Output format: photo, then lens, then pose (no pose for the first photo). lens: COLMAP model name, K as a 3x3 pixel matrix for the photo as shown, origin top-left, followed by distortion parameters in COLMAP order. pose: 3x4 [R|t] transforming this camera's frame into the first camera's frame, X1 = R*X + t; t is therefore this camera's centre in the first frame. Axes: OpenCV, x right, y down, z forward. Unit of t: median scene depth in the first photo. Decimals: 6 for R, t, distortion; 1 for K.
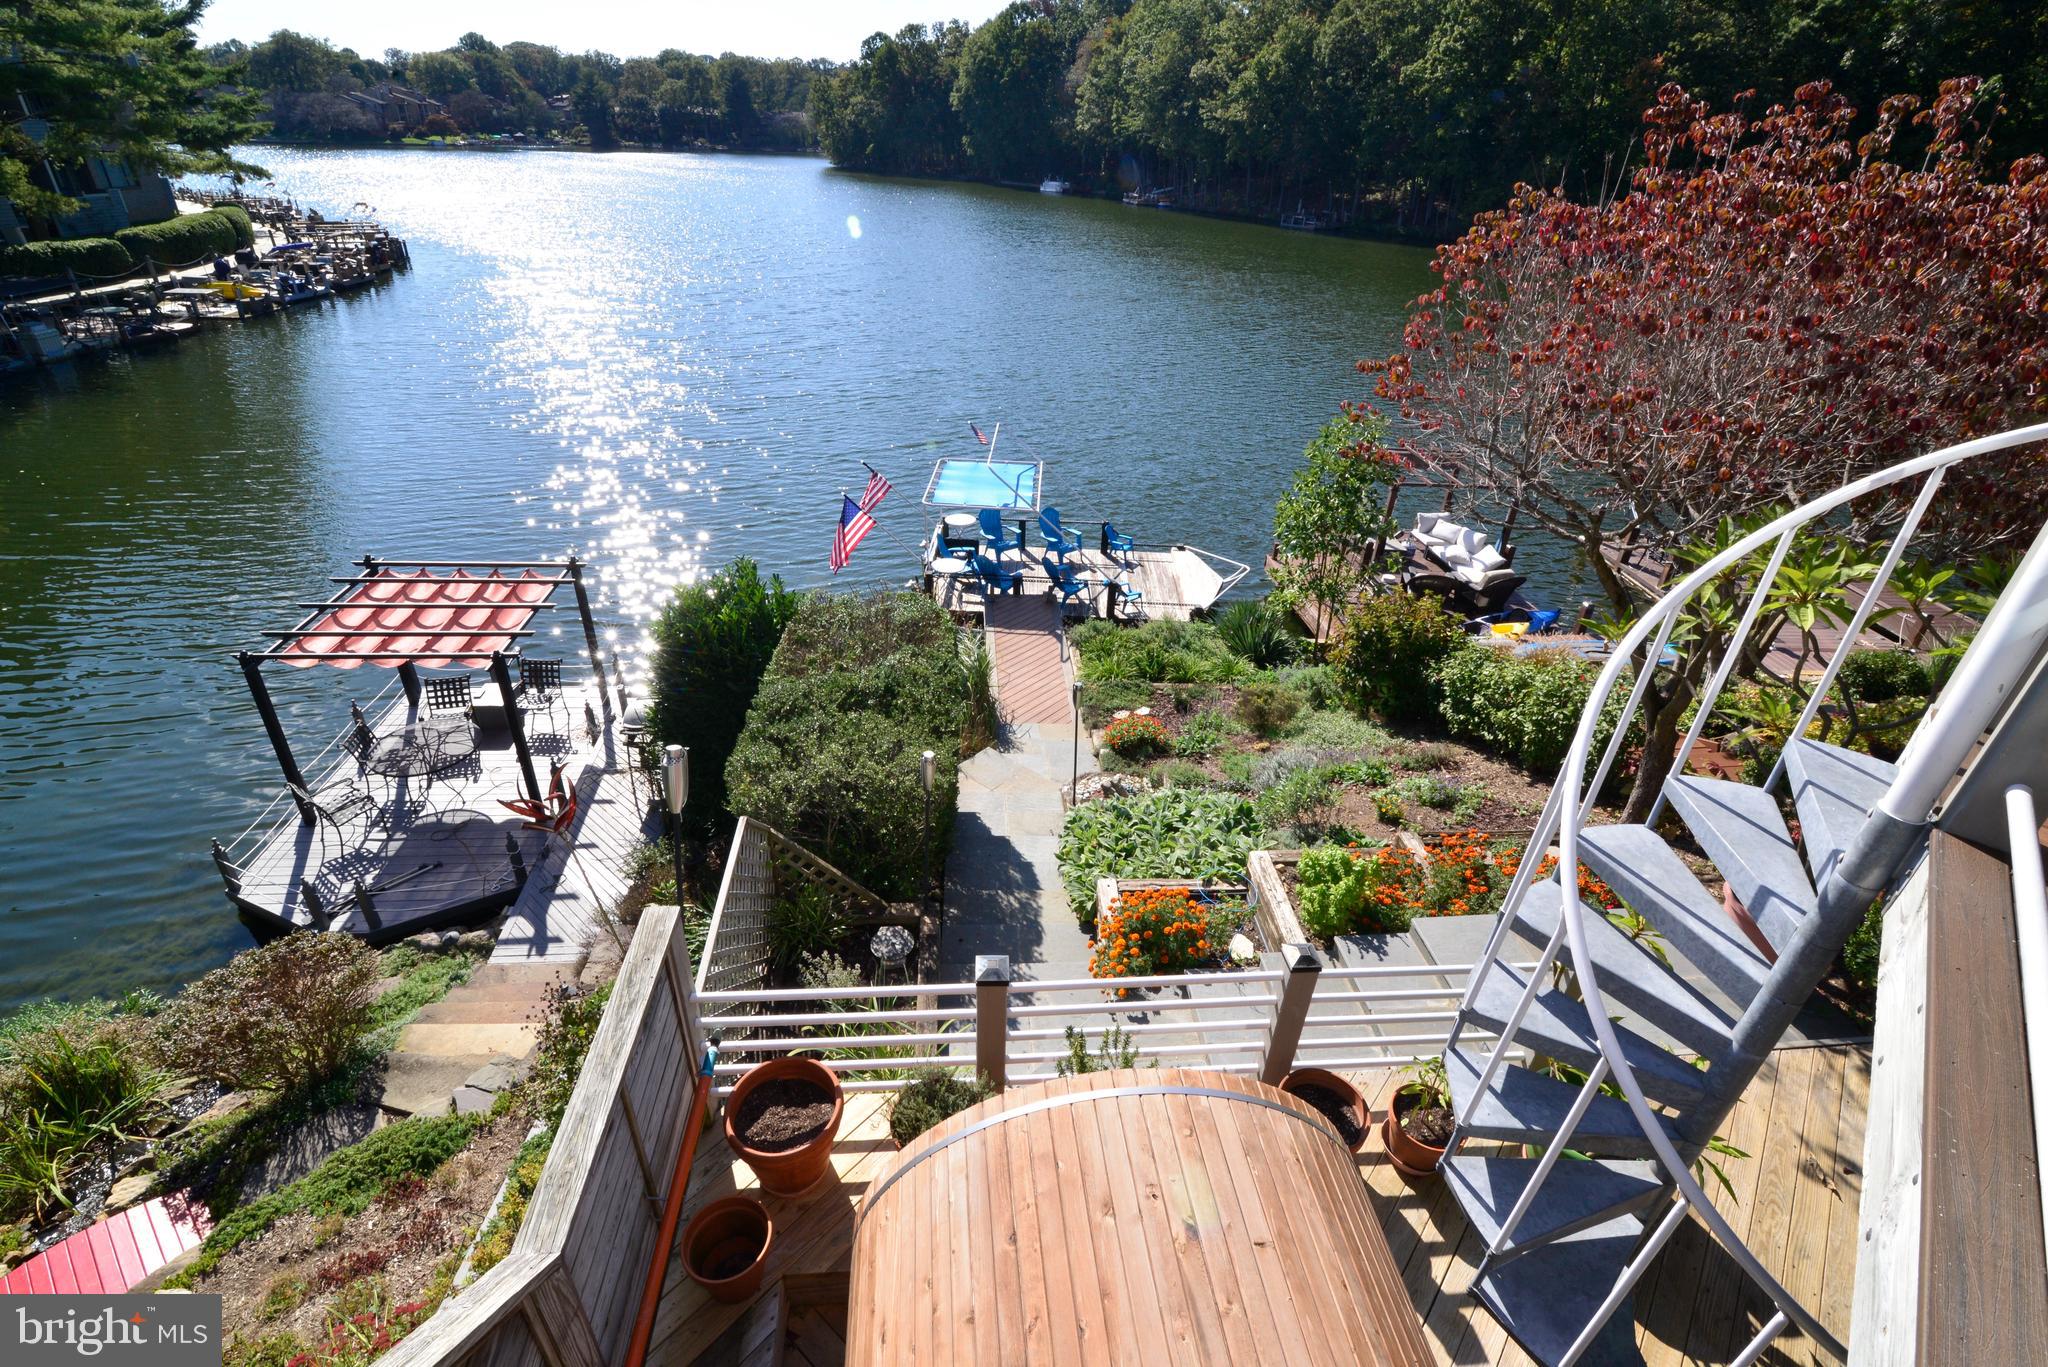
lens RADIAL K [[929.7, 0, 1013.2], [0, 929.7, 682.1], [0, 0, 1]] dist [-0.019432, 0.001435]
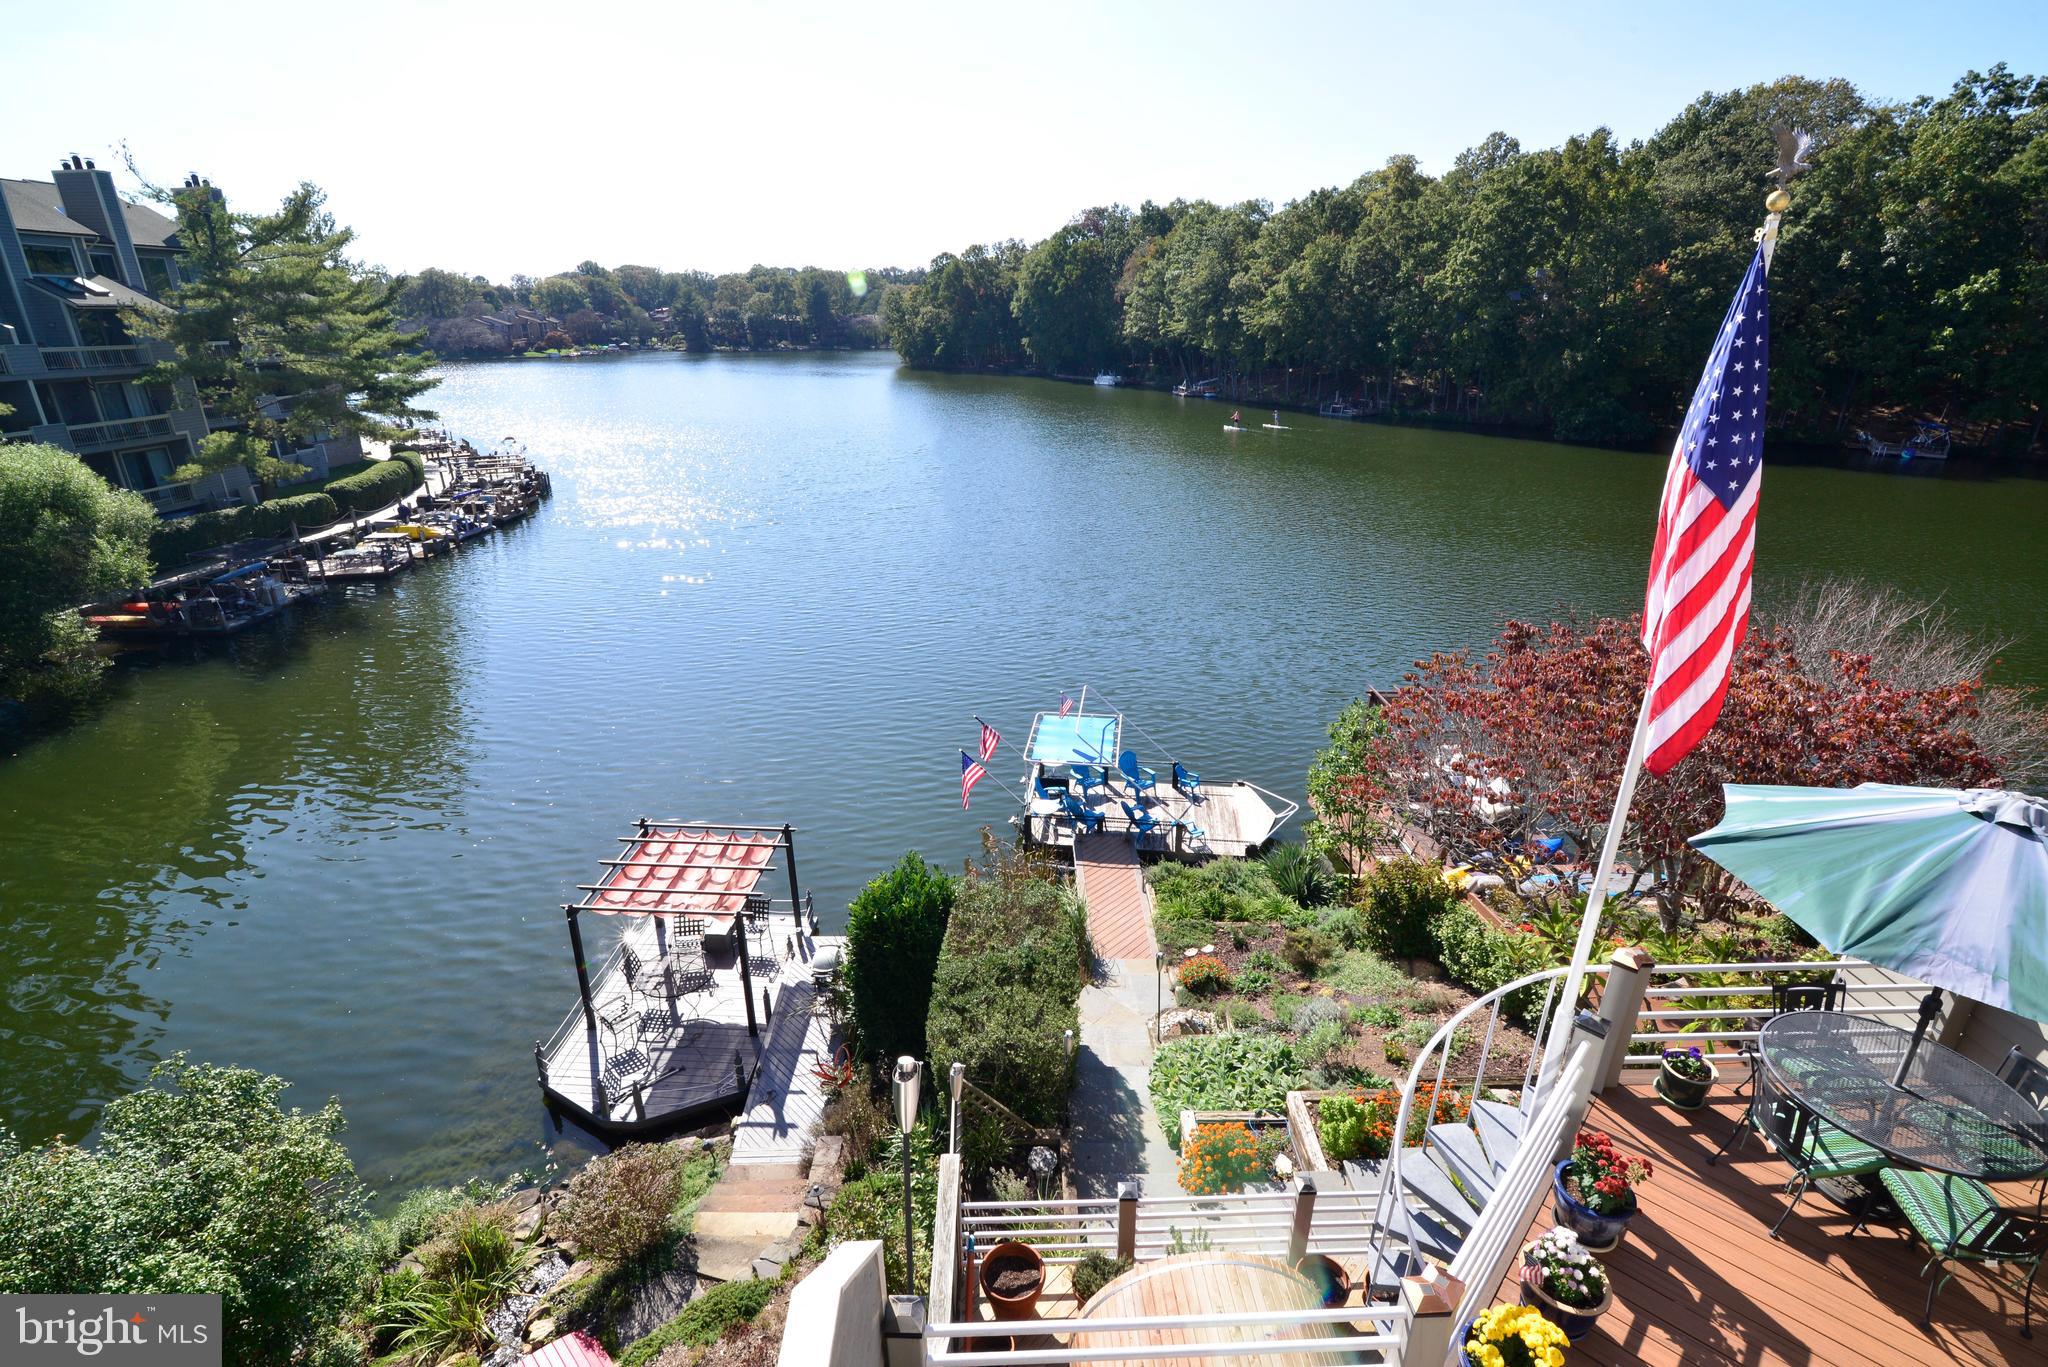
lens RADIAL K [[929.7, 0, 1013.0], [0, 929.7, 684.4], [0, 0, 1]] dist [-0.019432, 0.001435]
pose [[0.997811, -0.018255, -0.063554, -0.012735], [0.007960, 0.987307, -0.158626, -0.042166], [0.065643, 0.157773, 0.985291, -0.104032]]
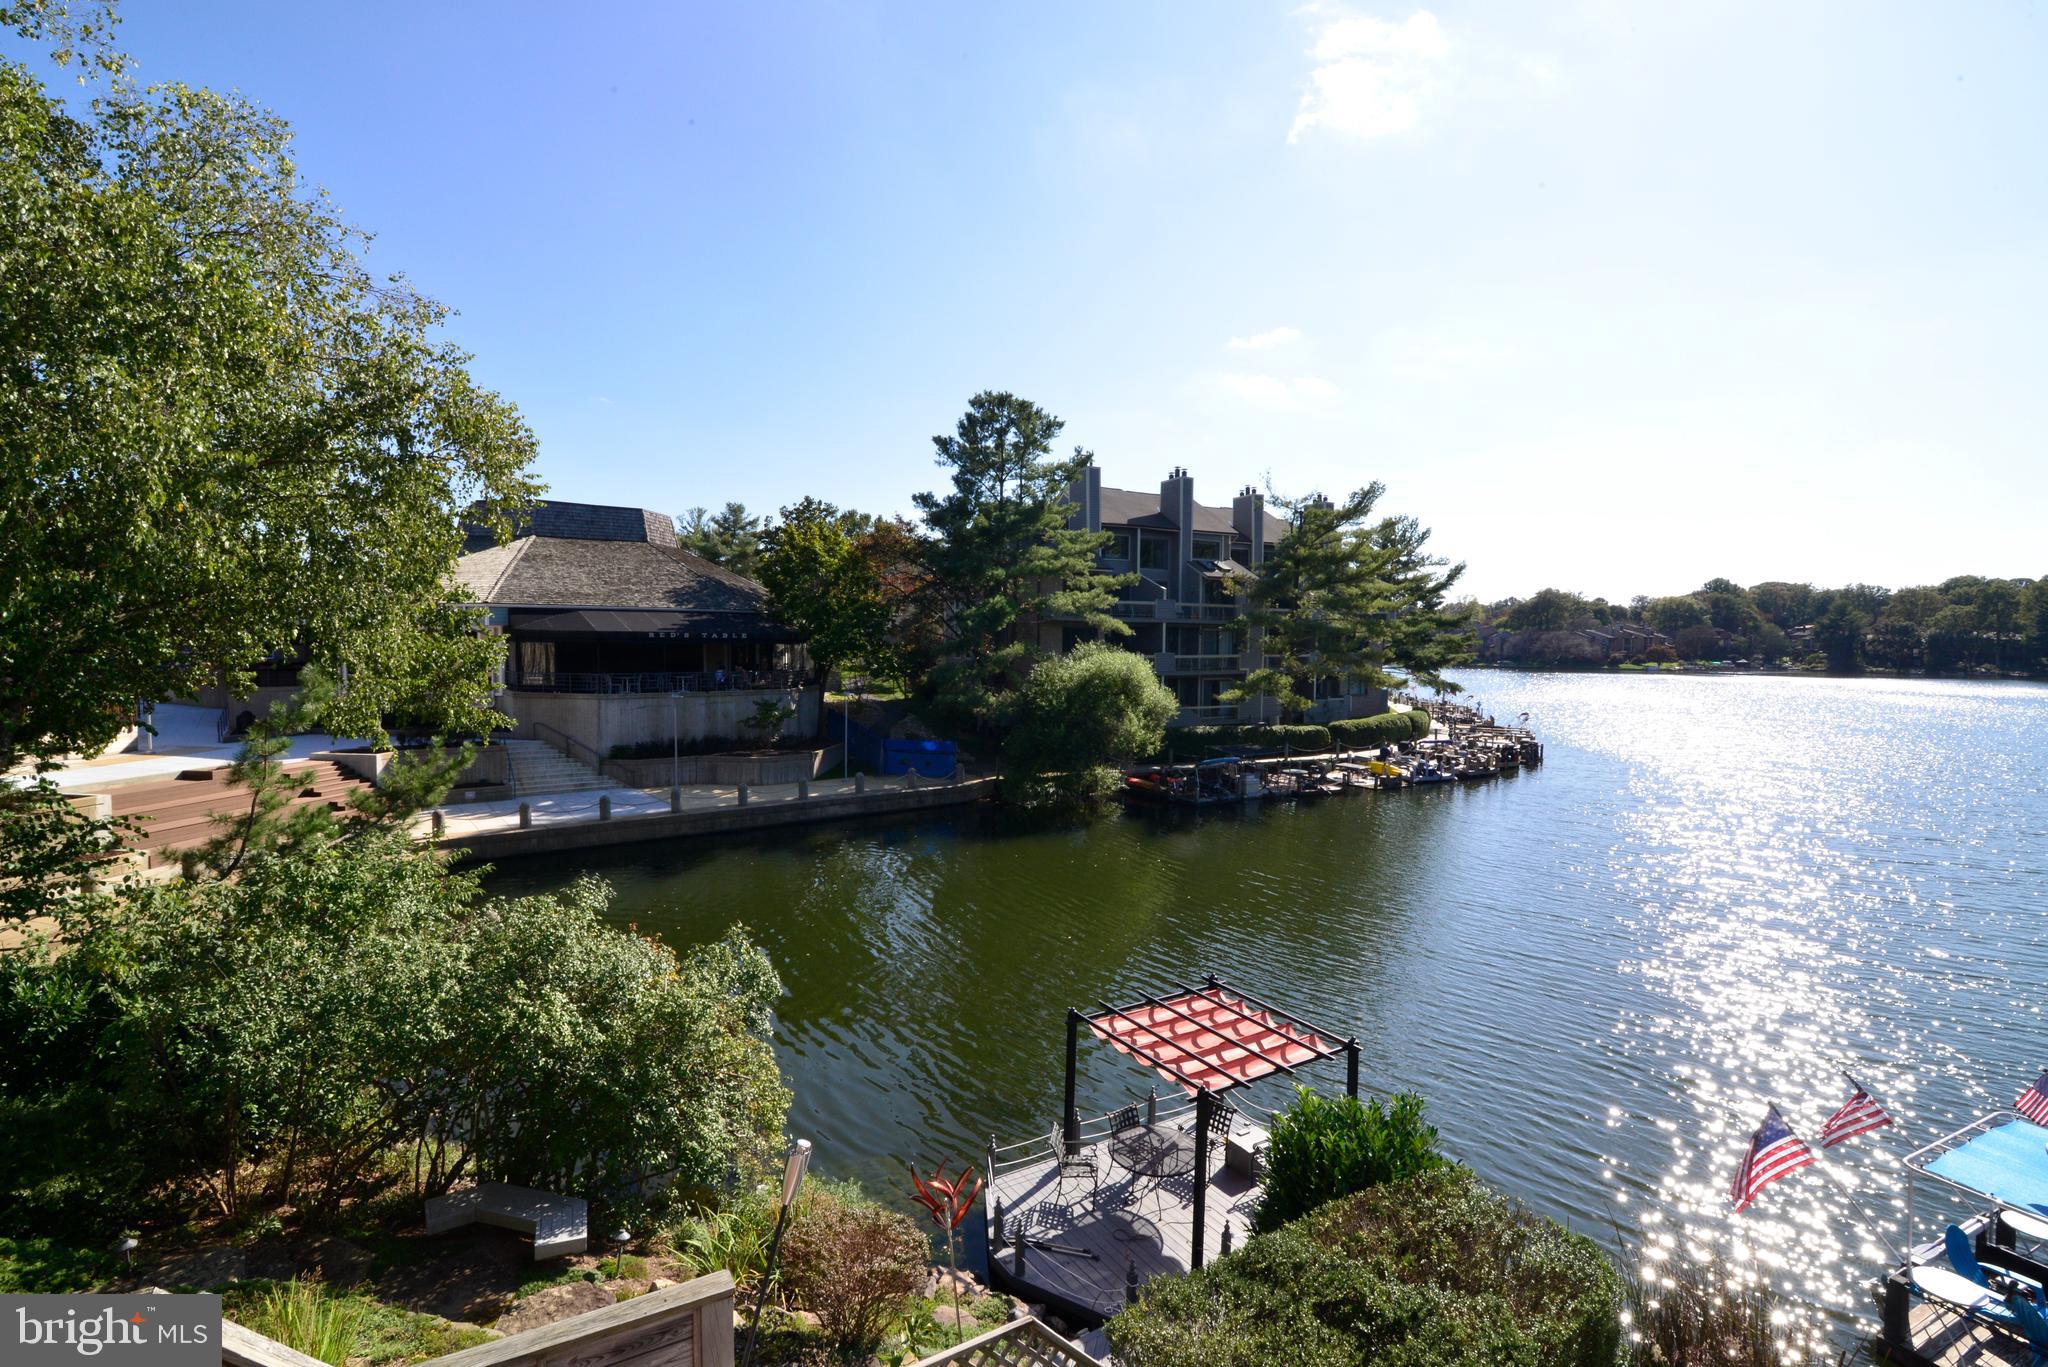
lens RADIAL K [[929.7, 0, 1018.7], [0, 929.7, 683.4], [0, 0, 1]] dist [-0.019432, 0.001435]
pose [[0.445768, 0.008072, -0.895112, 0.081025], [-0.448265, 0.867557, -0.215414, -0.030746], [0.774822, 0.497273, 0.390348, 0.052397]]
